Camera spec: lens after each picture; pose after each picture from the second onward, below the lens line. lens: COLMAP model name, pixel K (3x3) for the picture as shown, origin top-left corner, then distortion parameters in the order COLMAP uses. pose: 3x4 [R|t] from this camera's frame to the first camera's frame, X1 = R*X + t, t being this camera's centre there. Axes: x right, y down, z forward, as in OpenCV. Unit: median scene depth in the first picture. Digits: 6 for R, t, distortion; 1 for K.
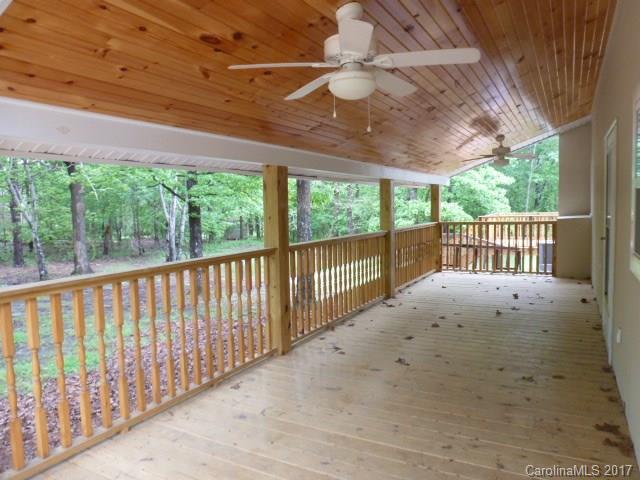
lens RADIAL K [[458.6, 0, 321.6], [0, 458.6, 241.1], [0, 0, 1]] dist [-0.044946, 0.002499]
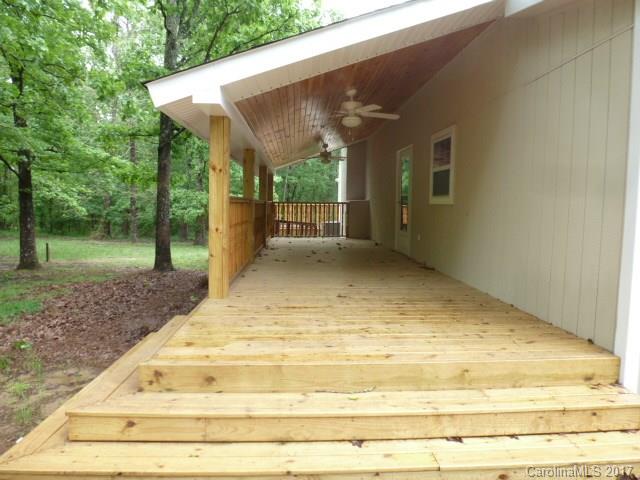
lens RADIAL K [[458.6, 0, 319.6], [0, 458.6, 239.3], [0, 0, 1]] dist [-0.044946, 0.002499]
pose [[0.853158, -0.000910, 0.521653, -0.312168], [0.002690, 0.999993, -0.002655, 0.069400], [-0.521646, 0.003669, 0.853154, -0.233605]]
